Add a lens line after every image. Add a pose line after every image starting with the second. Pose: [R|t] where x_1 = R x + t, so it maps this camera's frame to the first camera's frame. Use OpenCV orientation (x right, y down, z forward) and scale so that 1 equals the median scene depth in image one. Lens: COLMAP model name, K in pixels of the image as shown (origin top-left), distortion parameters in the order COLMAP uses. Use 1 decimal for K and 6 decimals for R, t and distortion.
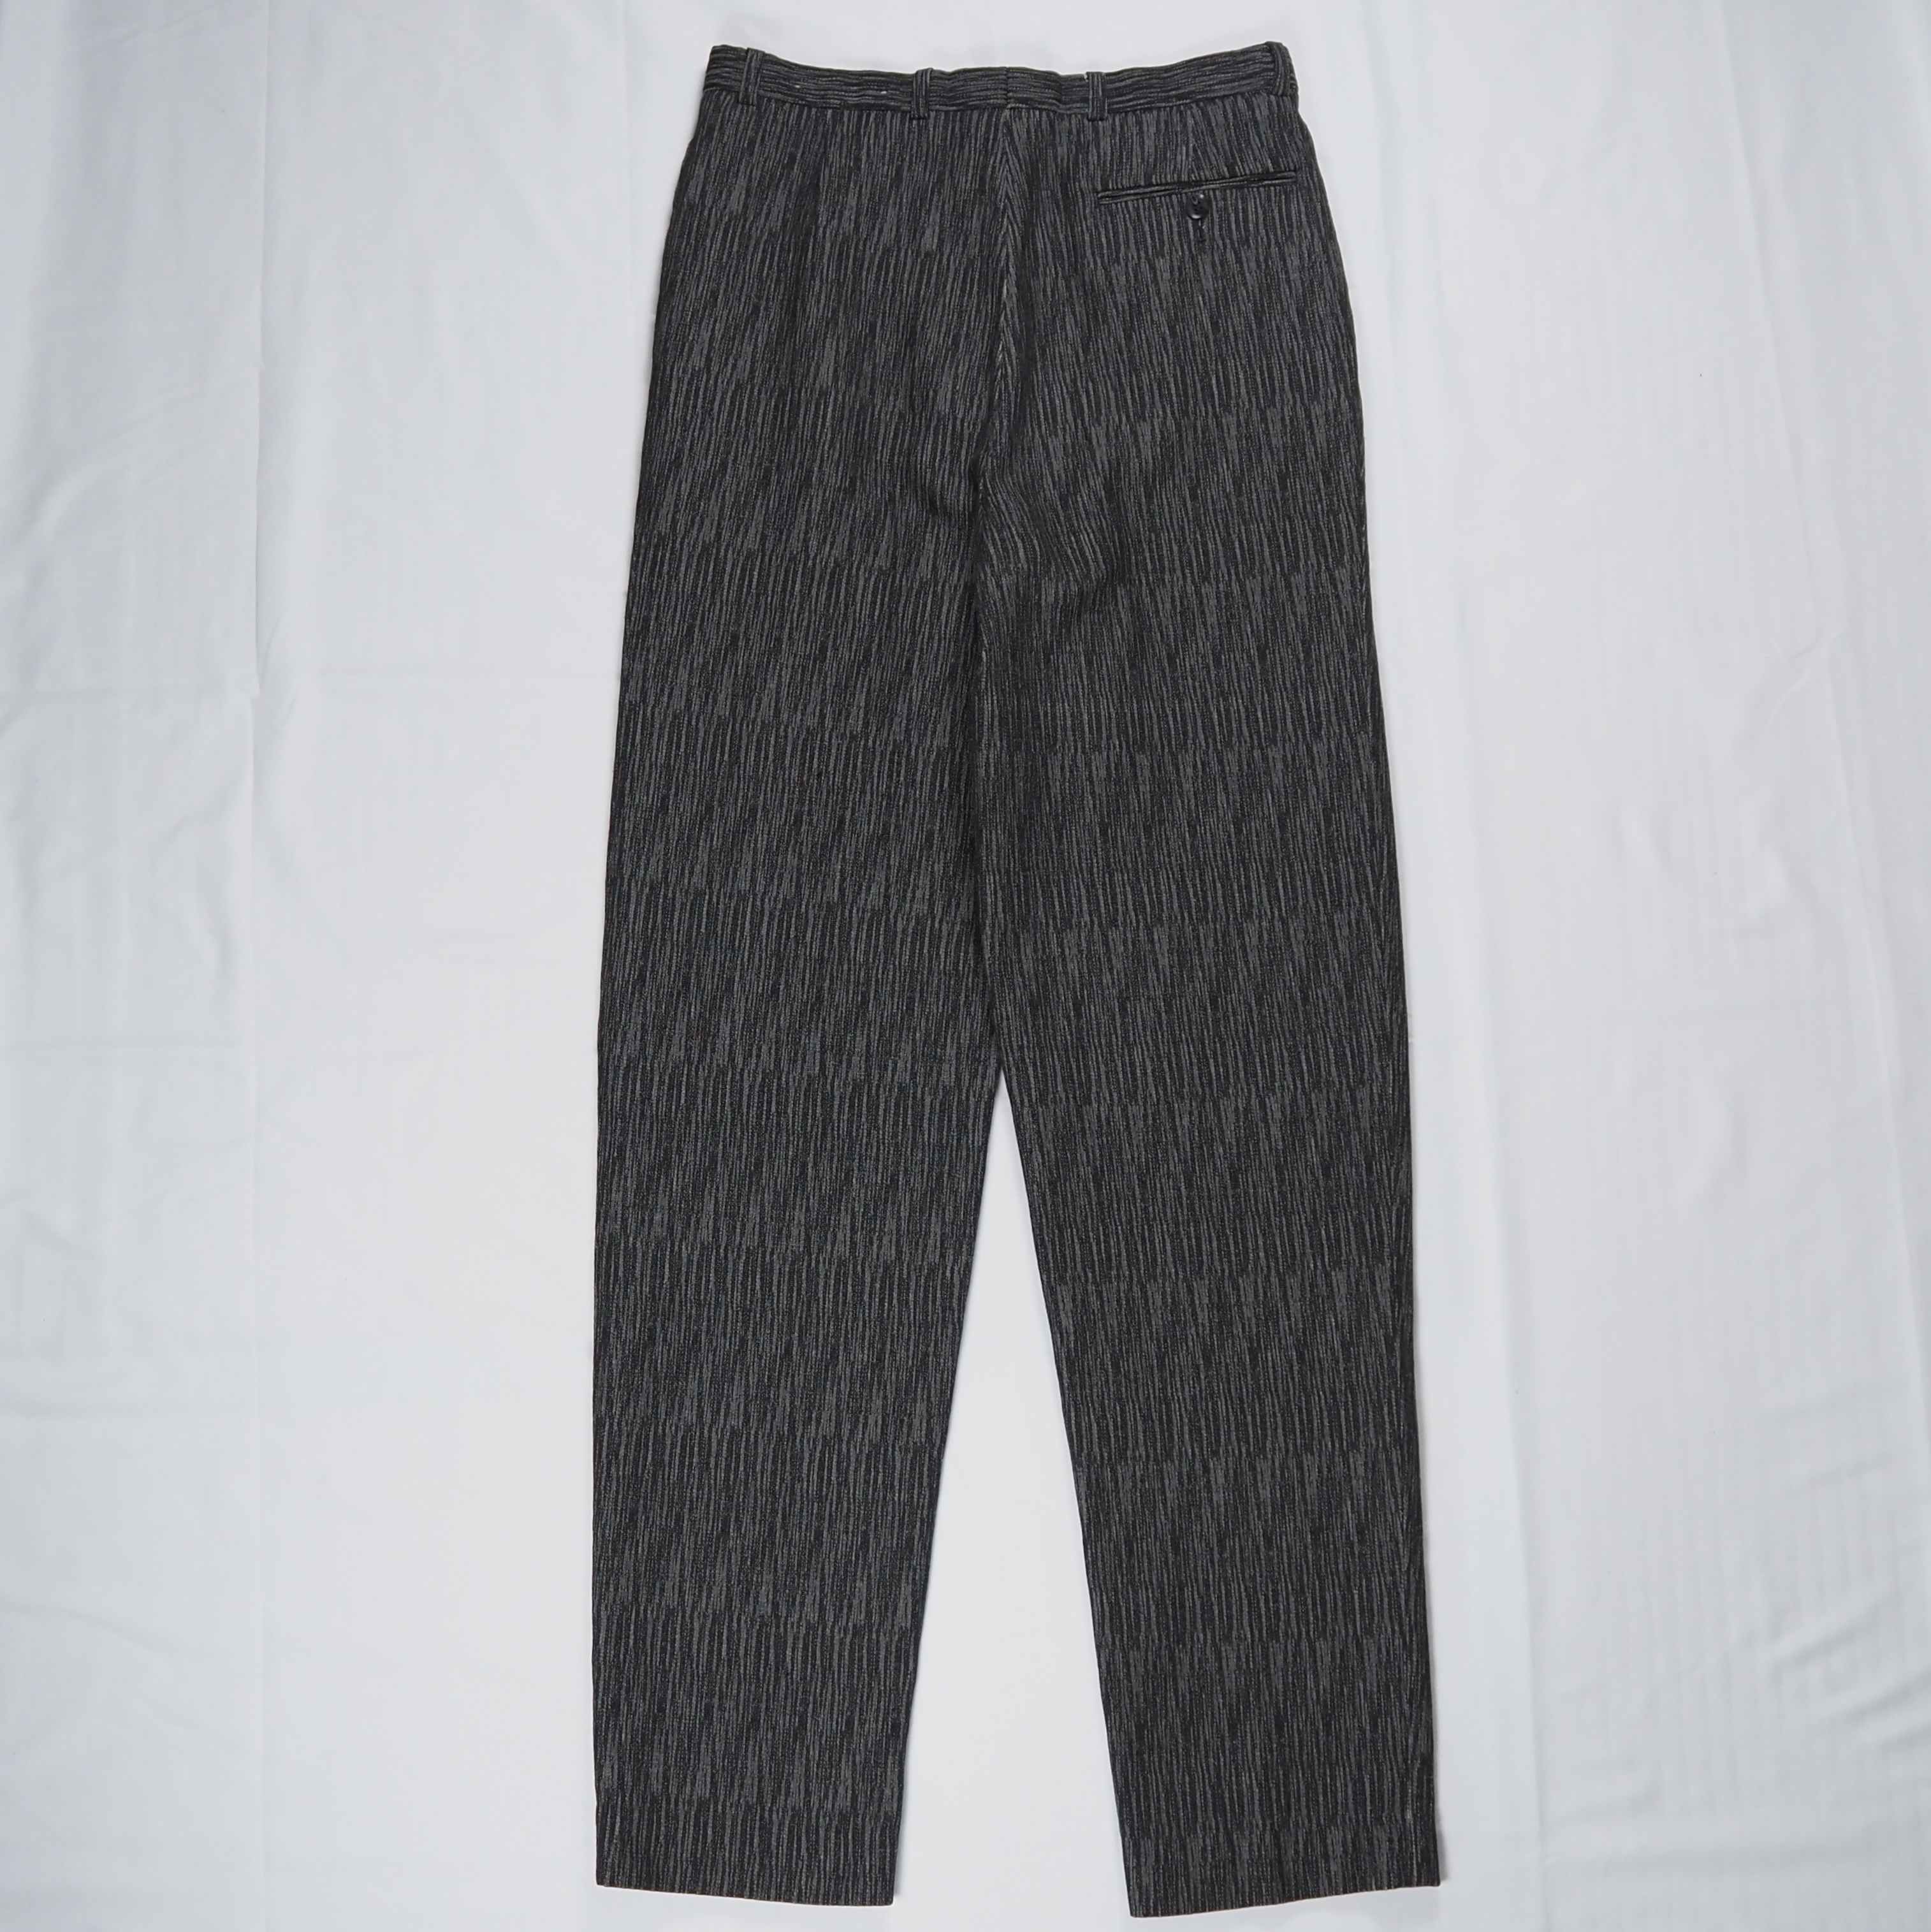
lens RADIAL K [[2766.0, 0, 991.7], [0, 2766.0, 960.5], [0, 0, 1]] dist [-0.053730, 0.013001]
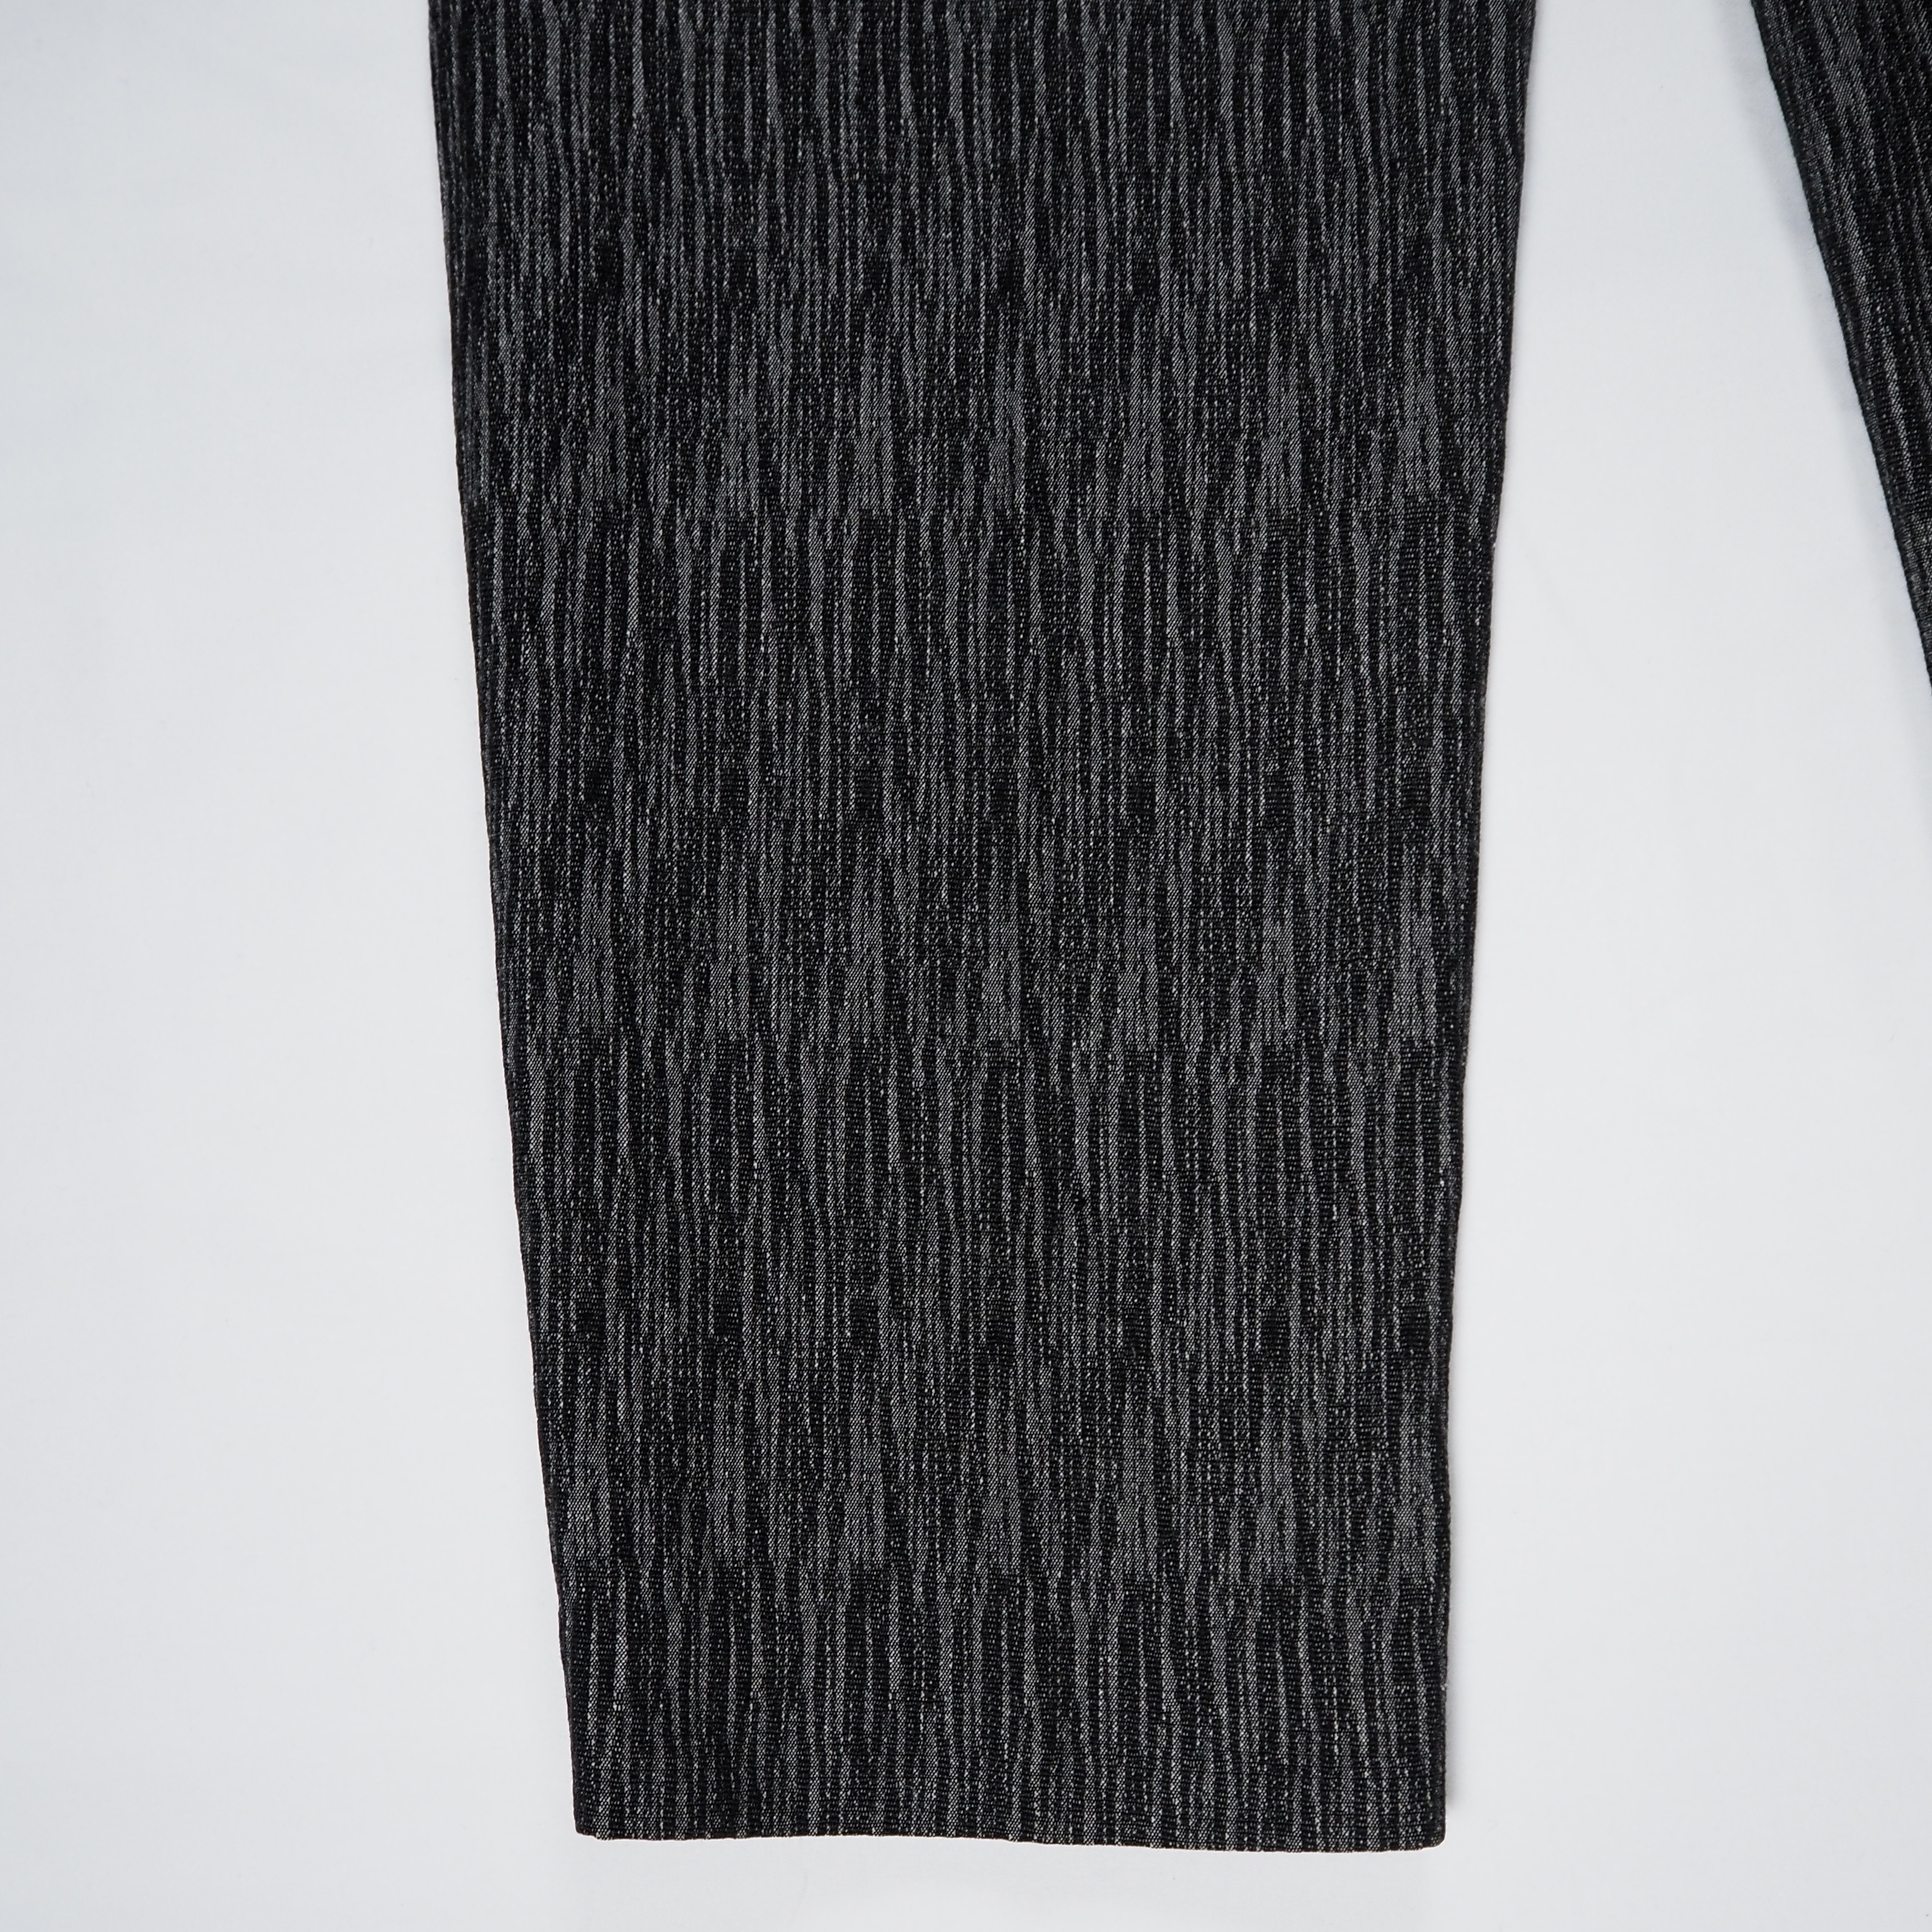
lens RADIAL K [[2430.8, 0, 972.2], [0, 2430.8, 1172.0], [0, 0, 1]] dist [-0.048194, 0.018833]
pose [[0.992779, -0.068464, -0.098506, -0.056232], [0.084717, 0.981512, 0.171629, 0.197152], [0.084934, -0.178735, 0.980225, 0.685442]]
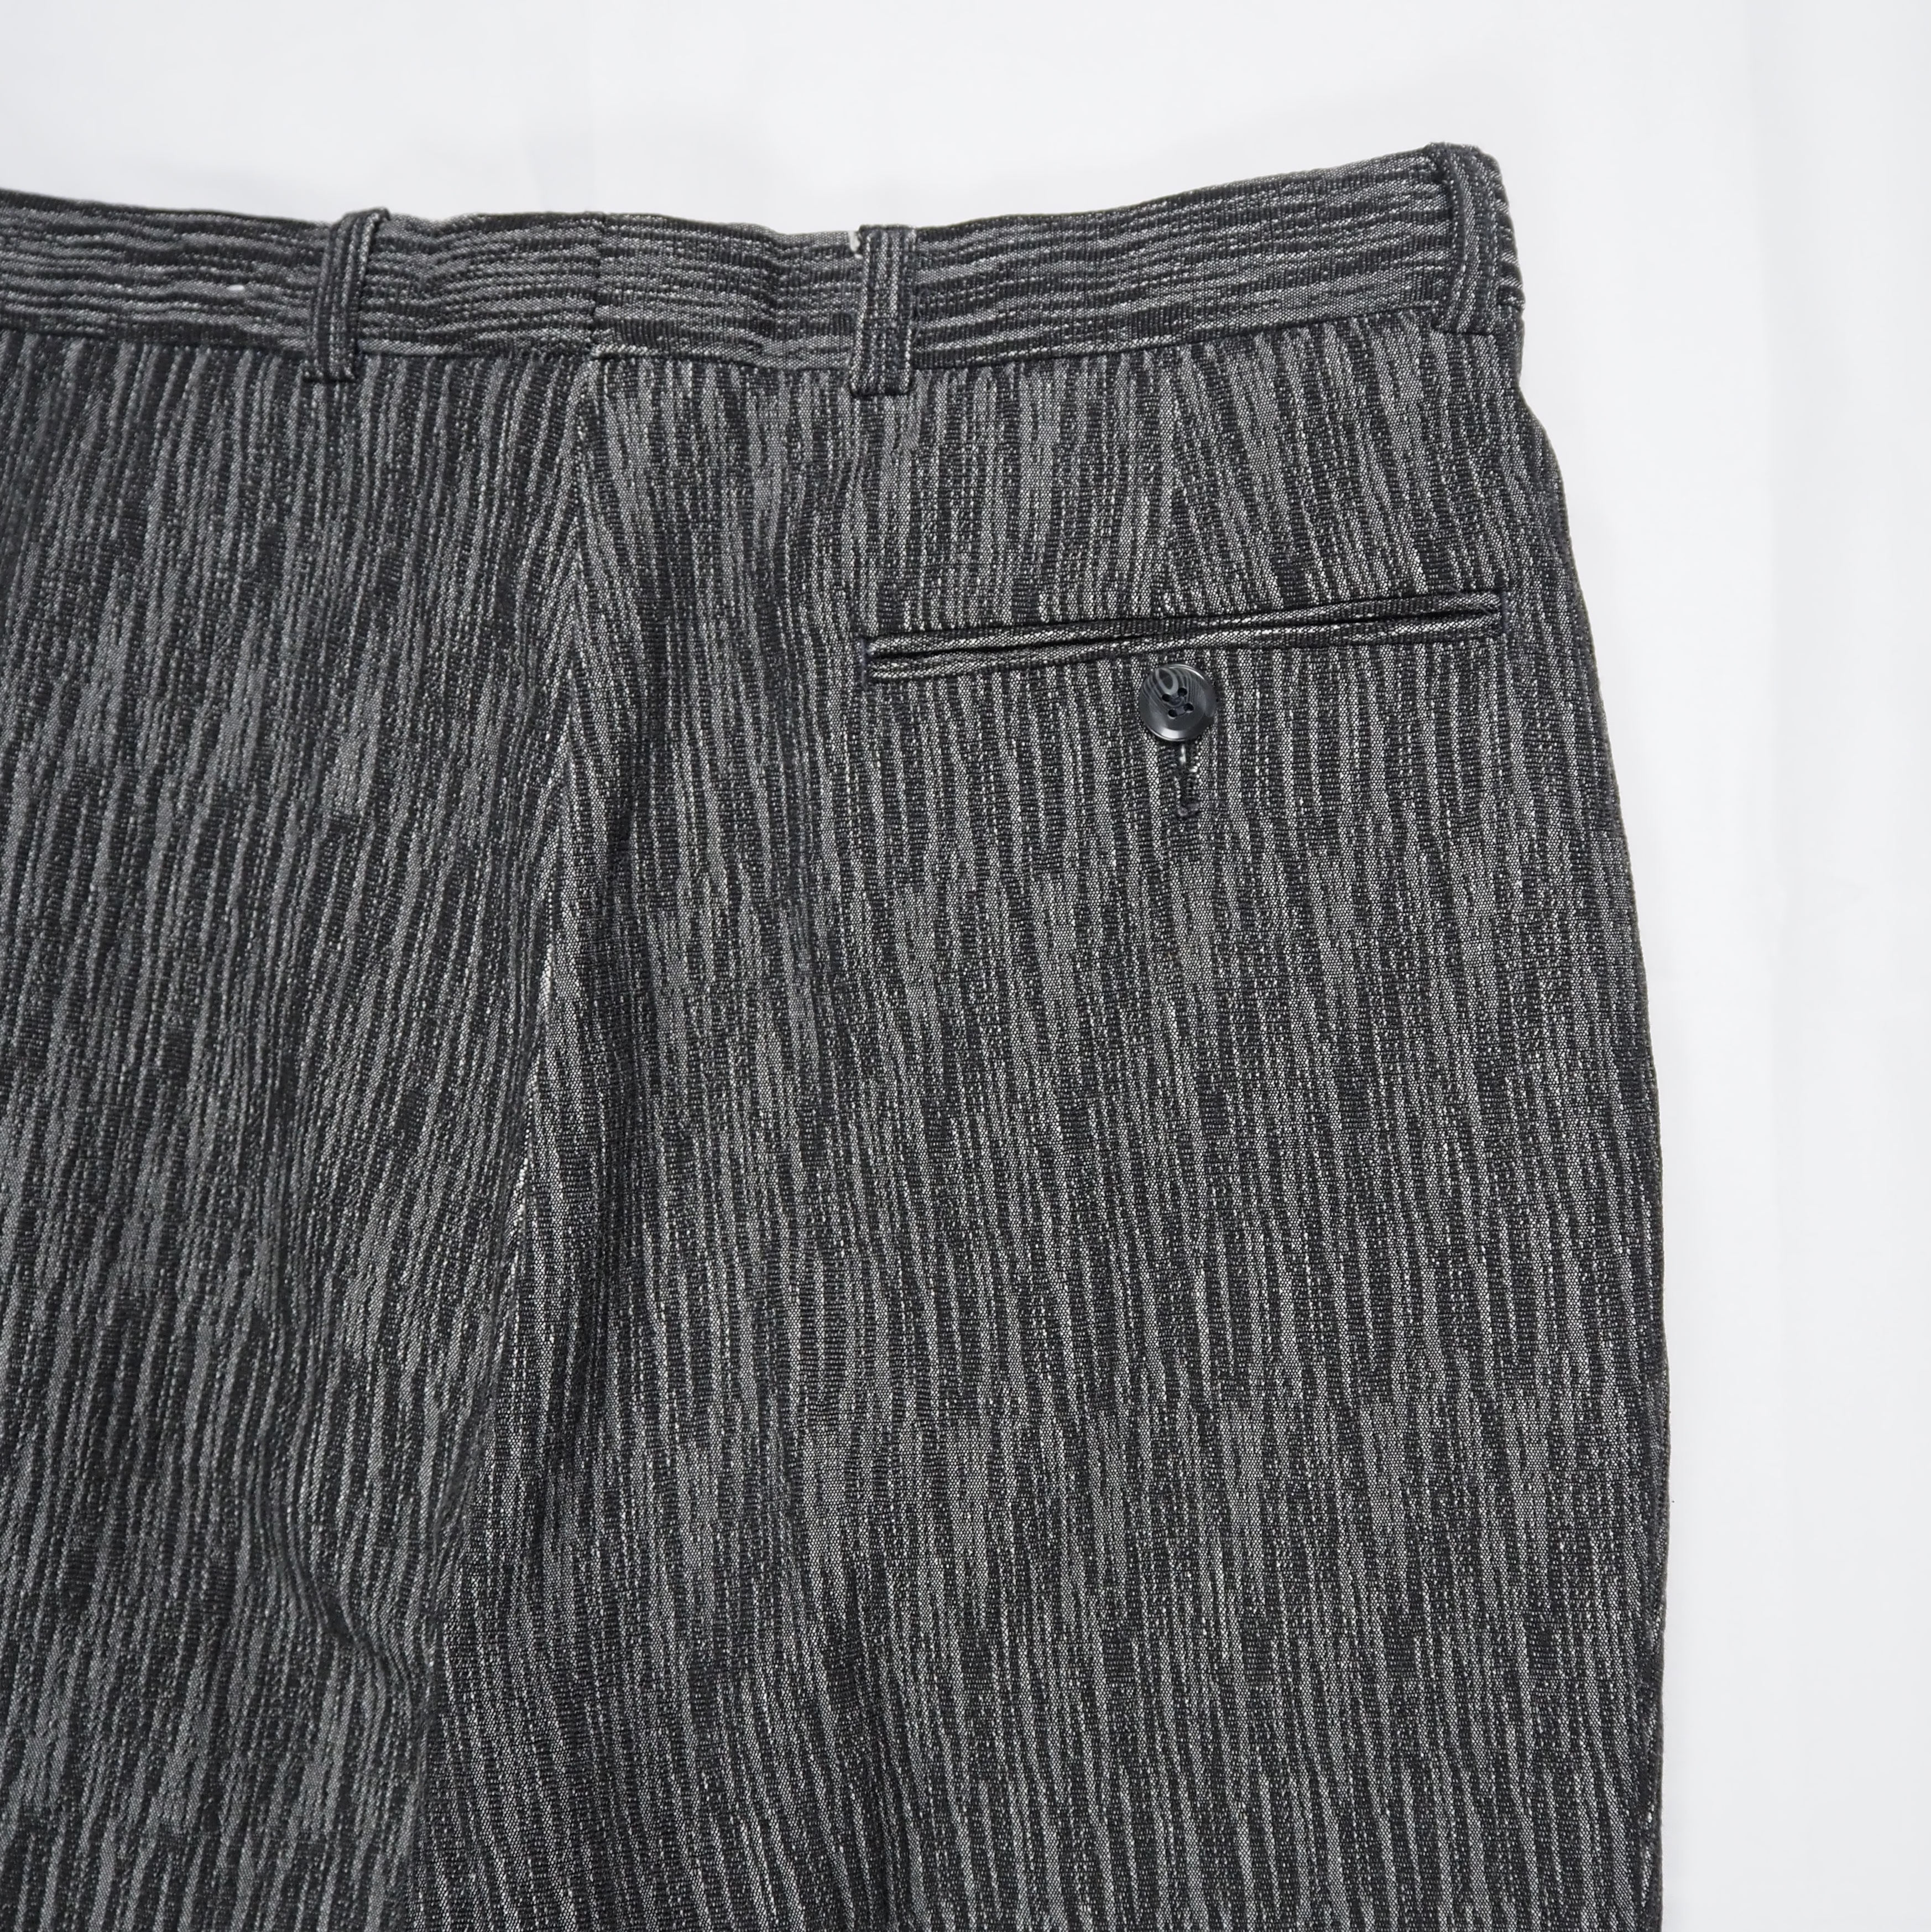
lens RADIAL K [[2430.5, 0, 1081.5], [0, 2430.5, 988.1], [0, 0, 1]] dist [-0.048194, 0.018833]
pose [[0.997687, 0.036612, -0.057281, 0.085929], [-0.027913, 0.988905, 0.145903, -0.299390], [0.061987, -0.143966, 0.987639, 0.768010]]
